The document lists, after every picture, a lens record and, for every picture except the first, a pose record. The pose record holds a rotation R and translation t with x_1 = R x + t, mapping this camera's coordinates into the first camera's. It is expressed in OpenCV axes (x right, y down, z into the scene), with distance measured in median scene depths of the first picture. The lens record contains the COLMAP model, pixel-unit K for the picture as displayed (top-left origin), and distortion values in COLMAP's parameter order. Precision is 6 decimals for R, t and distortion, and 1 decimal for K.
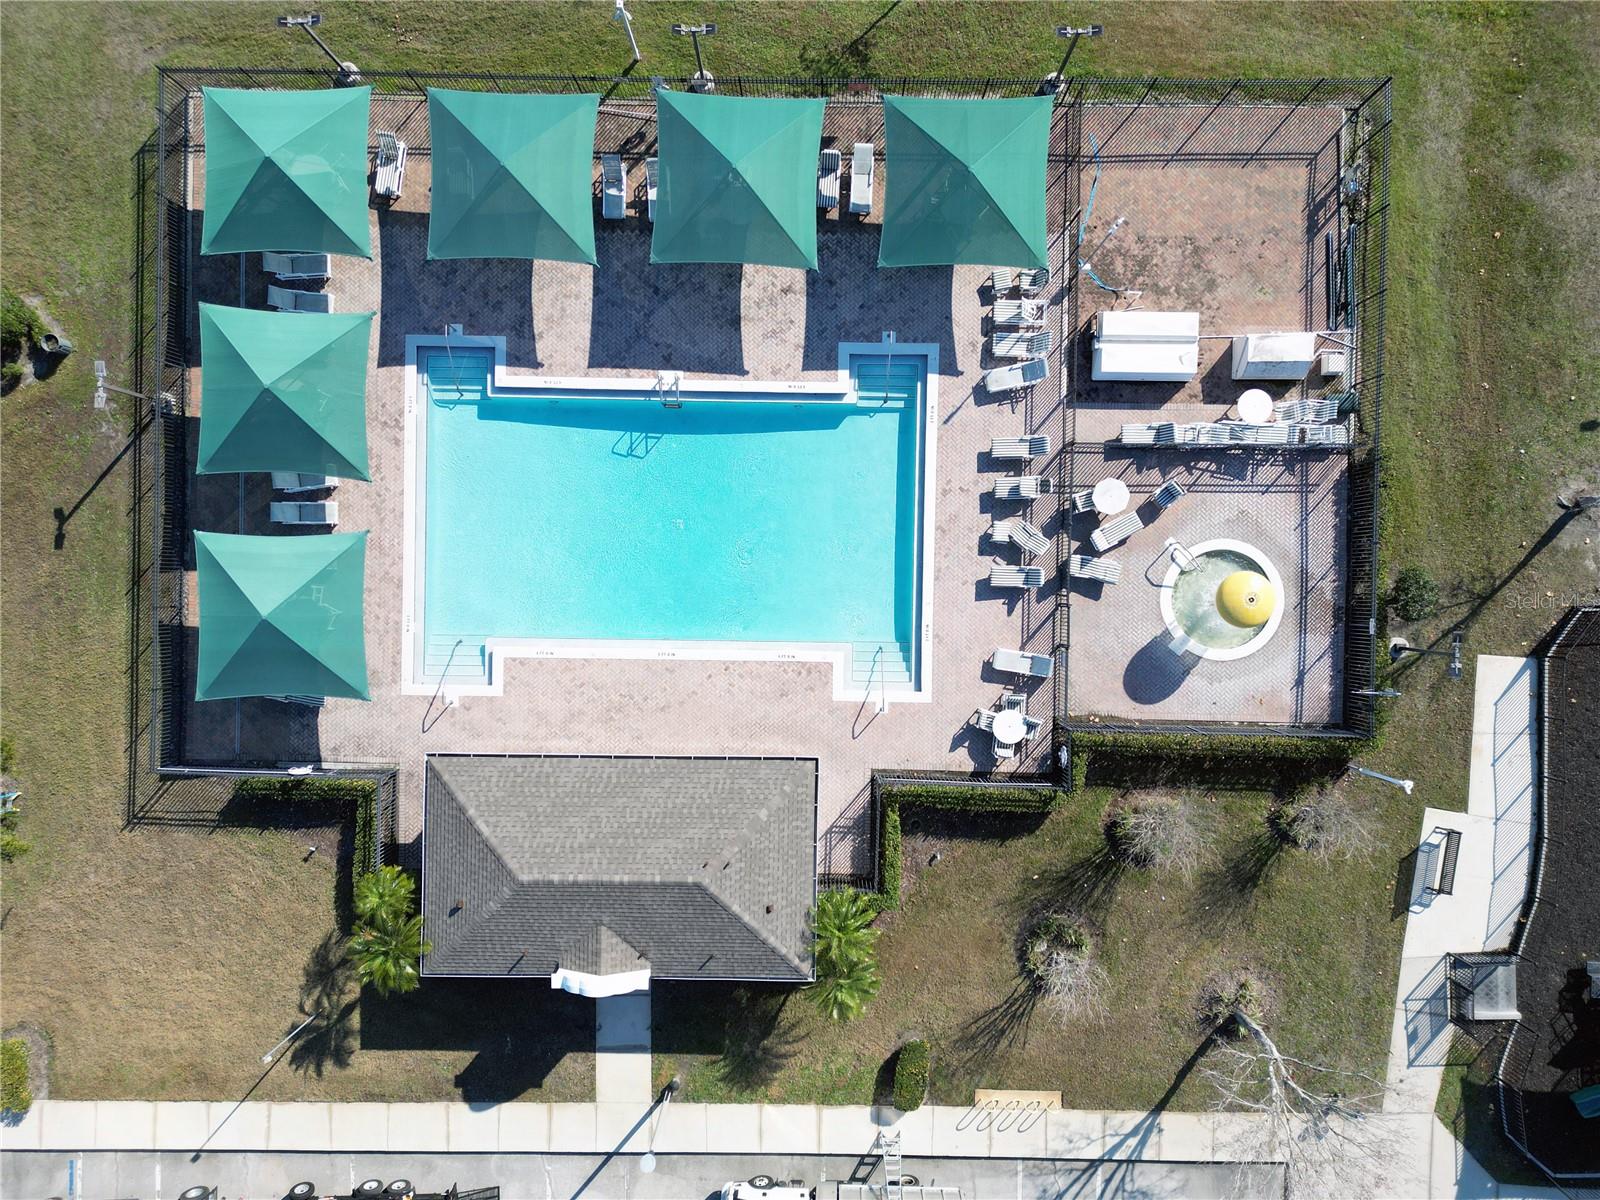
lens RADIAL K [[1117.9, 0, 796.8], [0, 1117.9, 601.6], [0, 0, 1]] dist [0.065365, -0.049033]
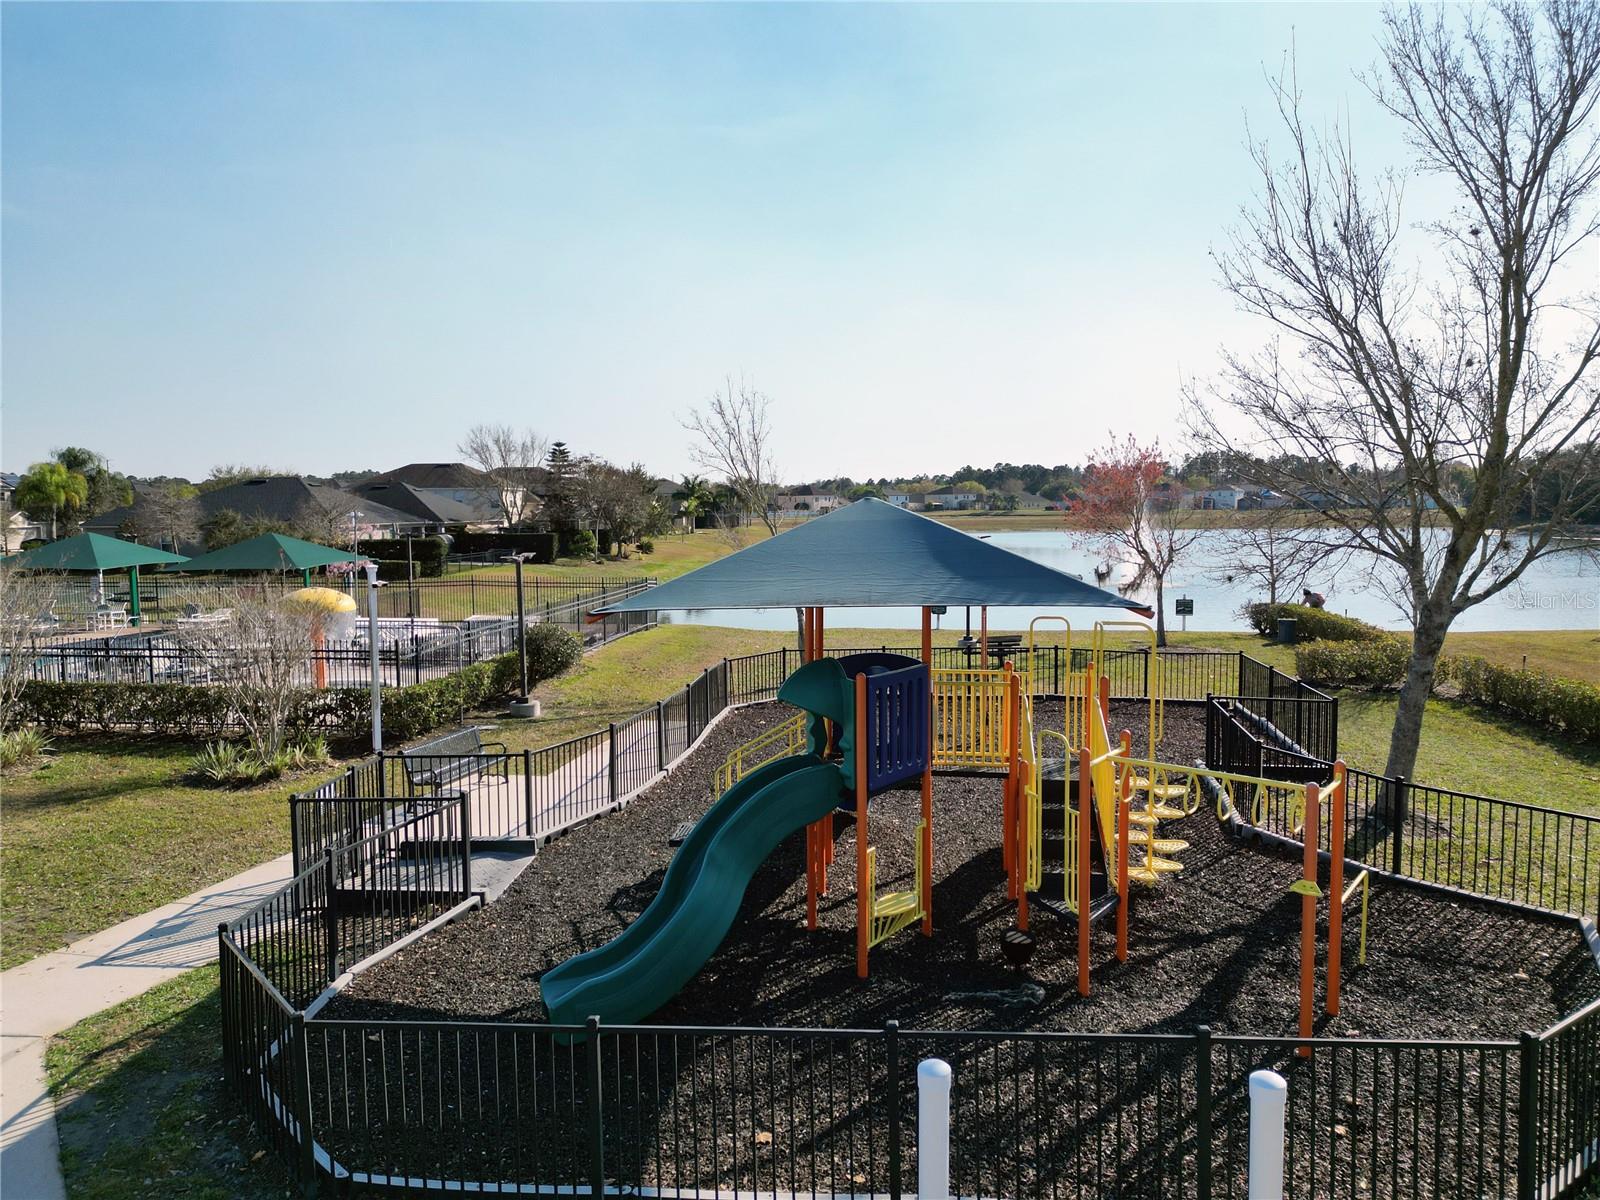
lens RADIAL K [[1117.9, 0, 807.2], [0, 1117.9, 610.2], [0, 0, 1]] dist [0.065365, -0.049033]
pose [[0.994648, 0.007948, -0.103011, 0.763752], [-0.103309, 0.089479, -0.990616, 0.687191], [0.001344, 0.995957, 0.089821, 0.875575]]
